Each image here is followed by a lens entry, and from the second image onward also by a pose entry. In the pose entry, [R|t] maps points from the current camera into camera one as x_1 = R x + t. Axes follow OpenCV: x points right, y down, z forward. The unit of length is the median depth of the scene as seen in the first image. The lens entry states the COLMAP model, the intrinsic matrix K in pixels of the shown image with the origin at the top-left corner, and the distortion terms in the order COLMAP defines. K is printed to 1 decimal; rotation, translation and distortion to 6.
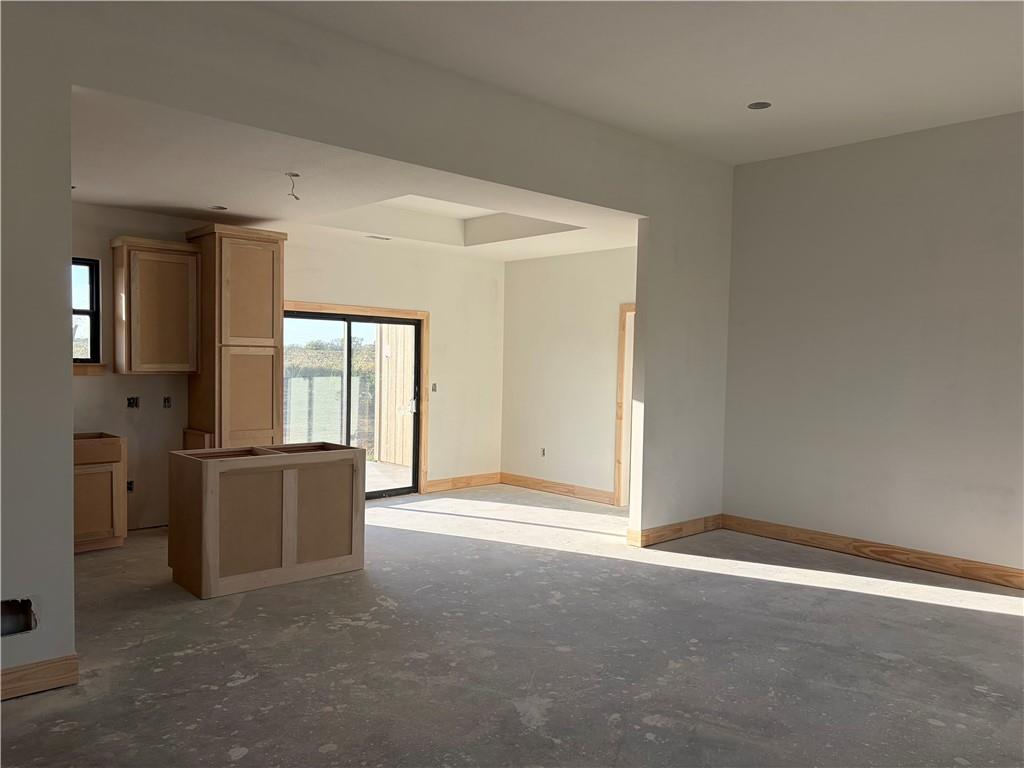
lens RADIAL K [[767.1, 0, 512.0], [0, 767.1, 384.0], [0, 0, 1]] dist [0.048644, -0.056096]
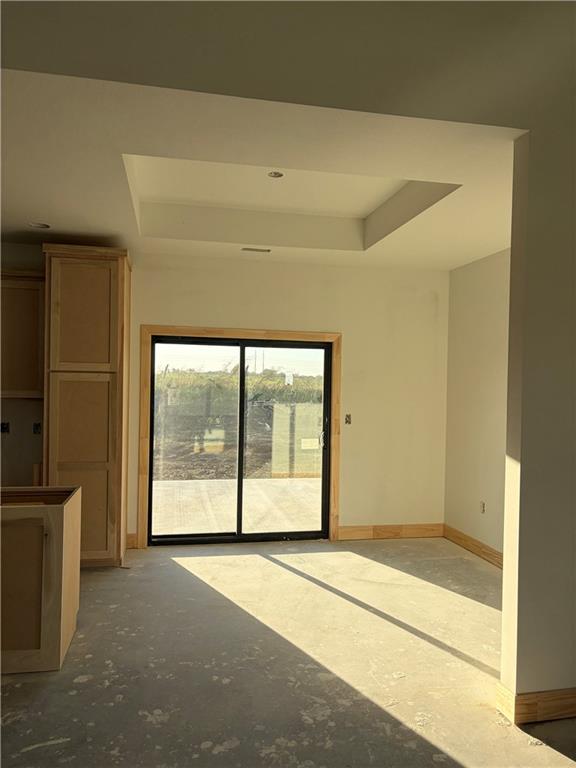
lens RADIAL K [[575.3, 0, 284.4], [0, 575.3, 388.6], [0, 0, 1]] dist [0.048644, -0.056096]
pose [[0.855440, 0.001511, -0.517900, 0.238466], [-0.019294, 0.999395, -0.028953, -0.013714], [0.517542, 0.034760, 0.854951, 0.543592]]
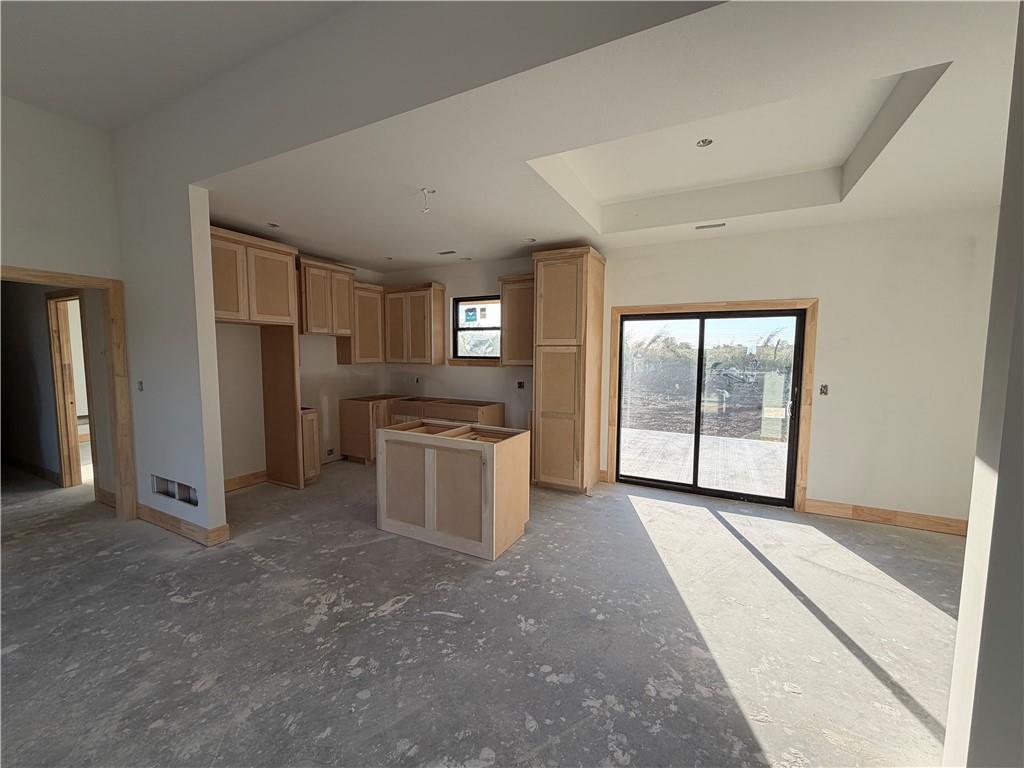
lens RADIAL K [[406.2, 0, 509.4], [0, 406.2, 384.9], [0, 0, 1]] dist [0.001531, -0.000117]
pose [[0.344085, 0.058014, -0.937145, 0.260775], [-0.031134, 0.998245, 0.050365, -0.016814], [0.938422, 0.011848, 0.345287, 0.719552]]
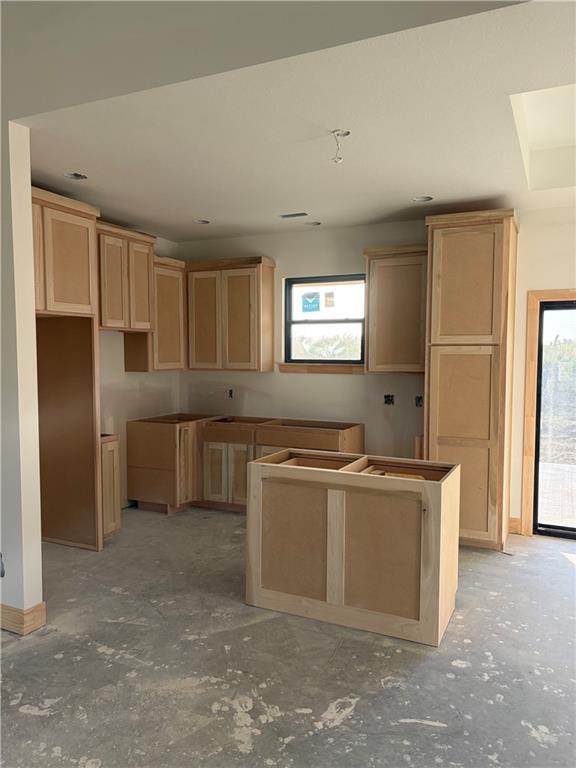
lens RADIAL K [[575.3, 0, 284.4], [0, 575.3, 388.6], [0, 0, 1]] dist [0.048644, -0.056096]
pose [[0.377353, 0.041358, -0.925146, 0.214266], [-0.027620, 0.999060, 0.033397, -0.015309], [0.925658, 0.012950, 0.378141, 0.567610]]
